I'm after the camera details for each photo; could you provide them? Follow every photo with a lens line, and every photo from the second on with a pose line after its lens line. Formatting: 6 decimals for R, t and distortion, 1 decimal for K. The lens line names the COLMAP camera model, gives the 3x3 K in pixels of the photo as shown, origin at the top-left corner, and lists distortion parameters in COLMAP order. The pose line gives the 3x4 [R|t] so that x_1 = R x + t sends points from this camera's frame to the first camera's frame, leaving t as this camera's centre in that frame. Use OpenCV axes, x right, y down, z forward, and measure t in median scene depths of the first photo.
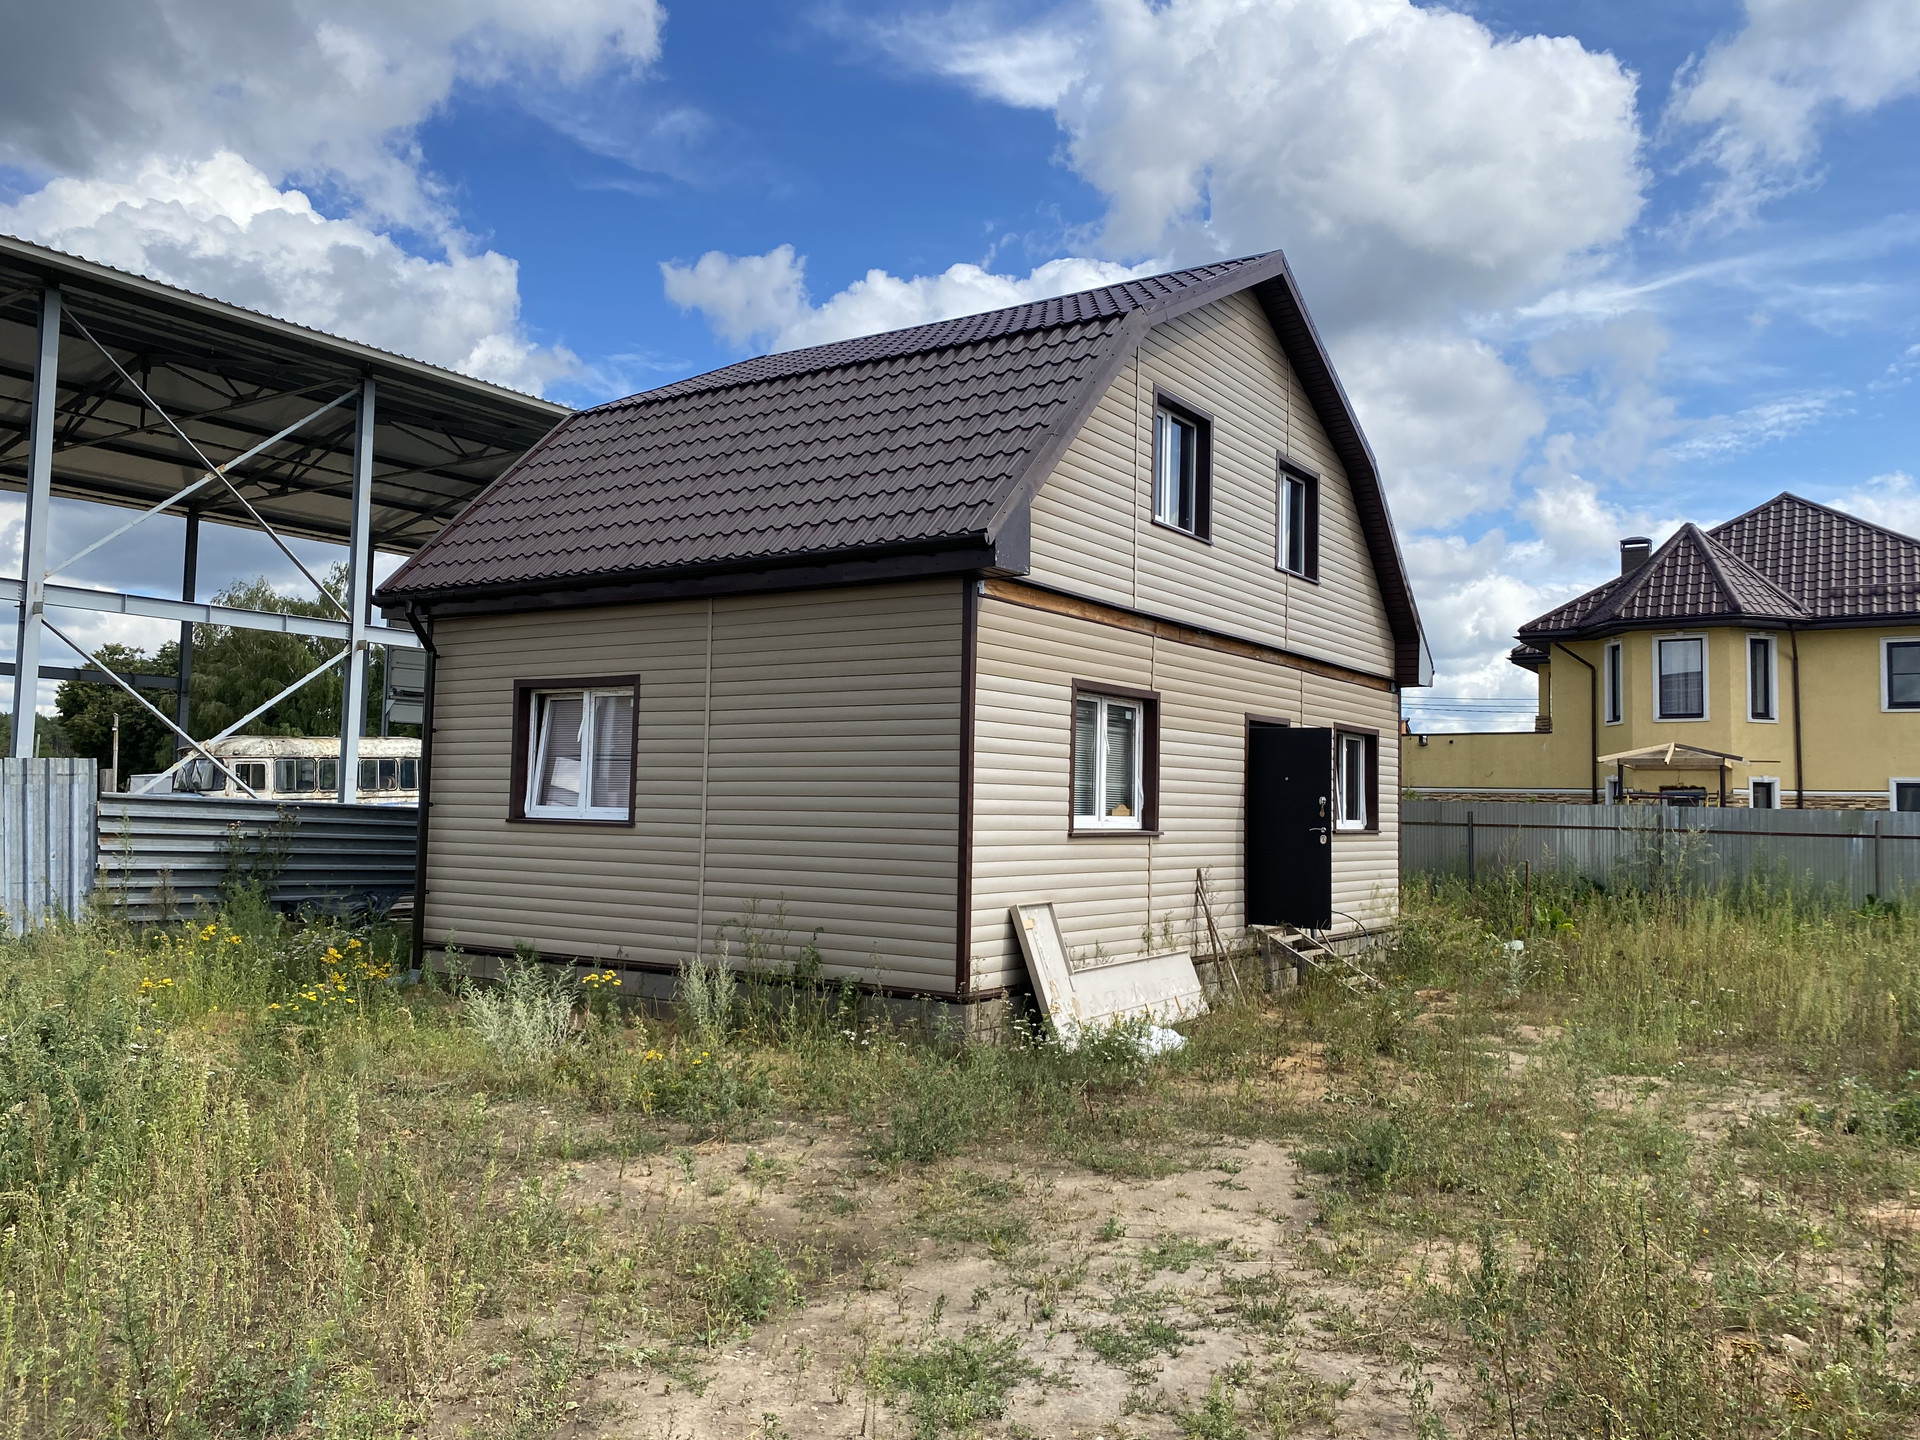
lens RADIAL K [[1474.3, 0, 960.1], [0, 1474.3, 712.9], [0, 0, 1]] dist [0.085212, -0.075727]
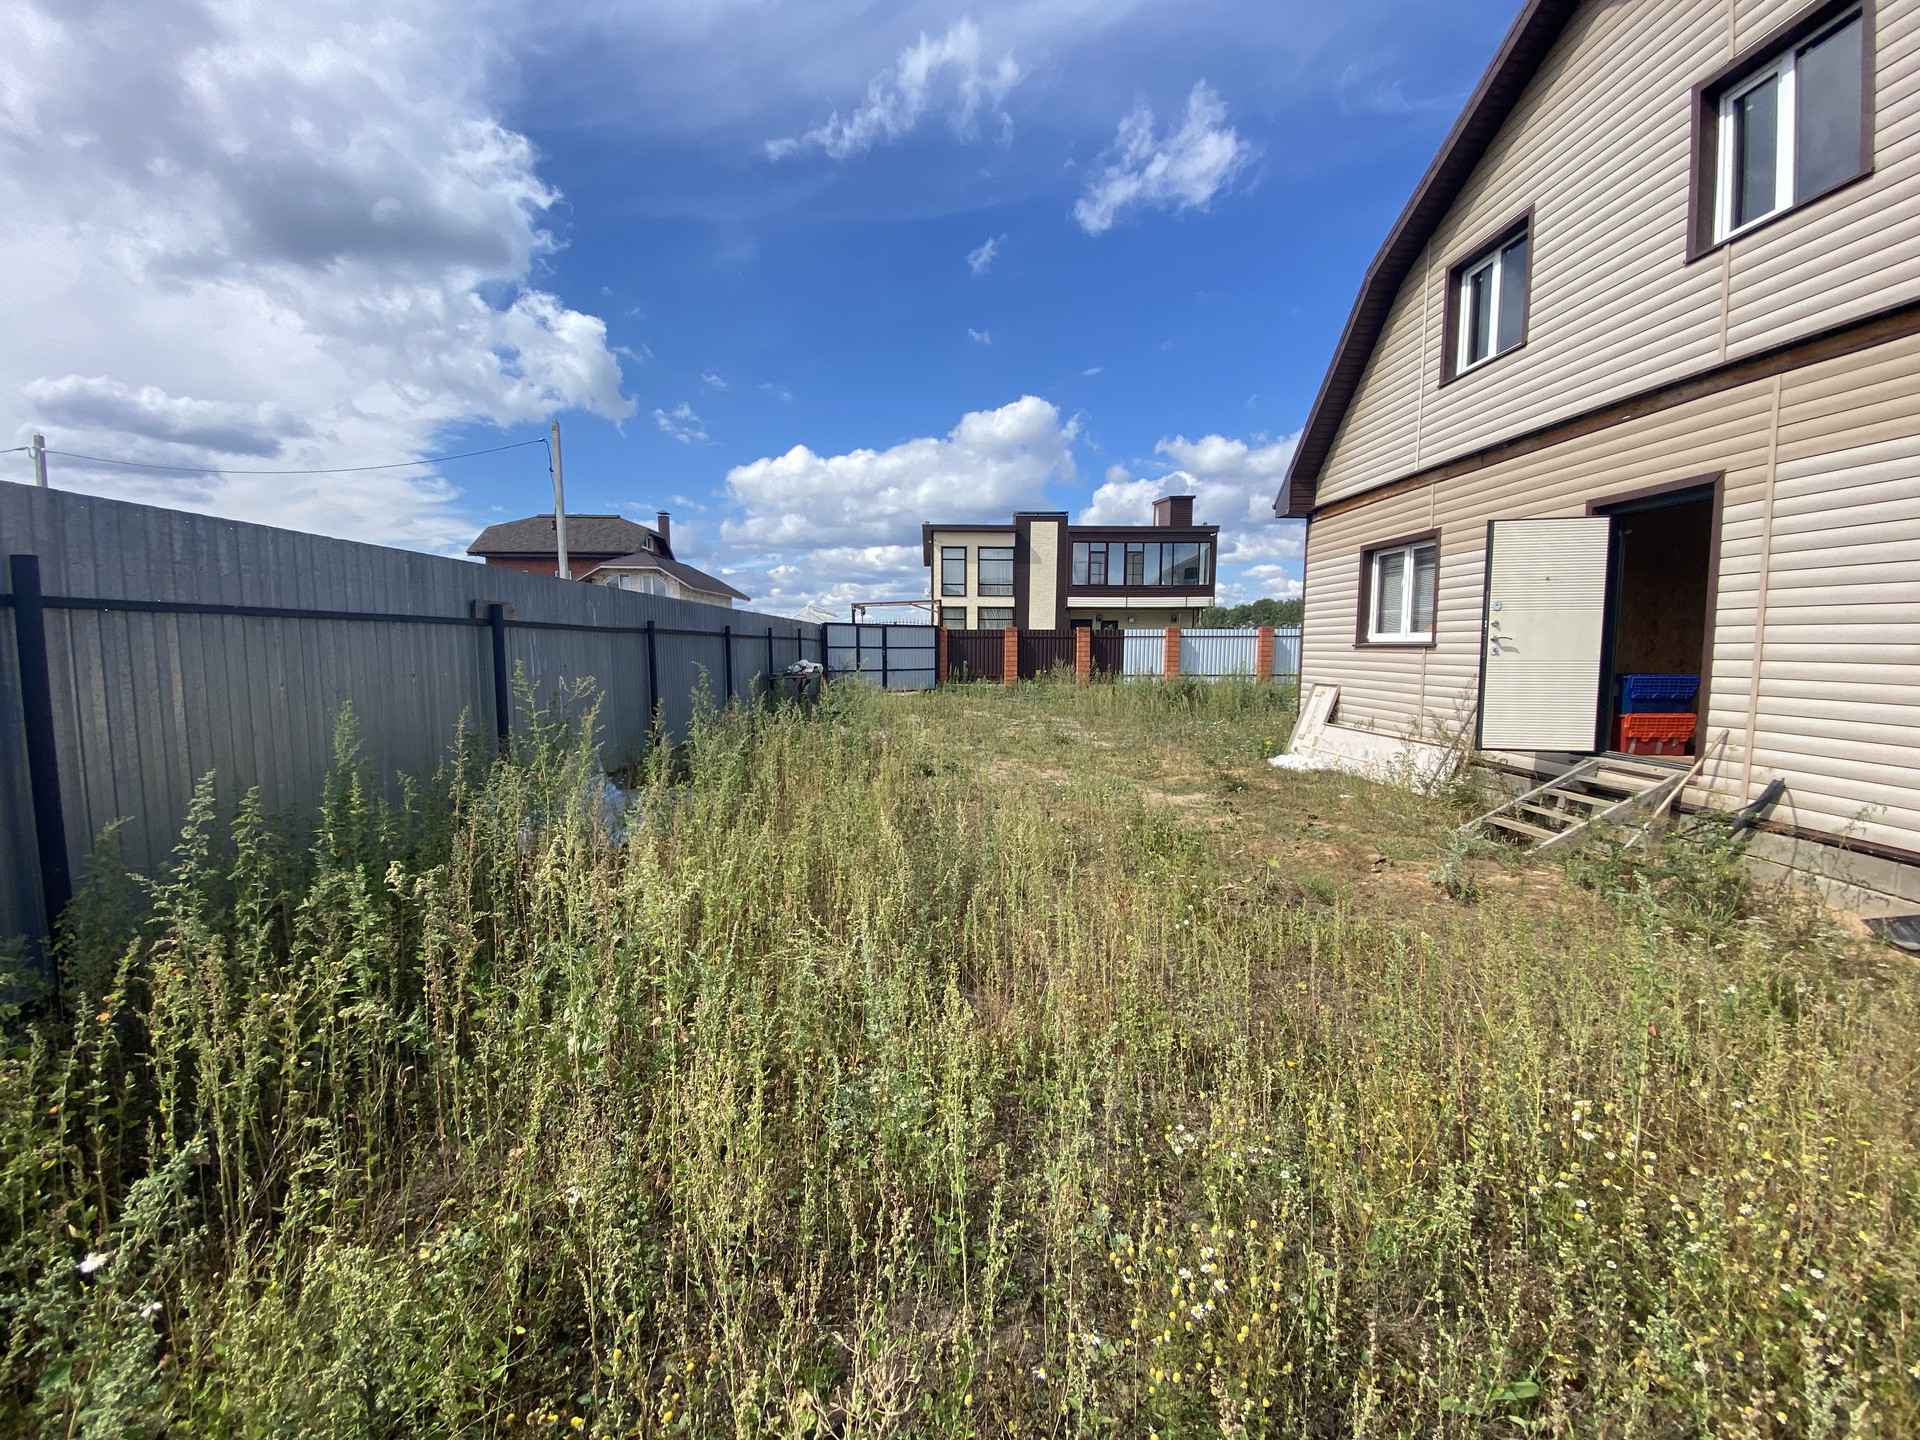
lens RADIAL K [[781.4, 0, 960.0], [0, 781.4, 720.0], [0, 0, 1]] dist [-0.036234, 0.000256]
pose [[-0.804137, 0.035092, -0.593408, 0.772483], [0.022589, 0.999339, 0.028485, 0.109180], [0.594015, 0.009502, -0.804398, 1.189063]]
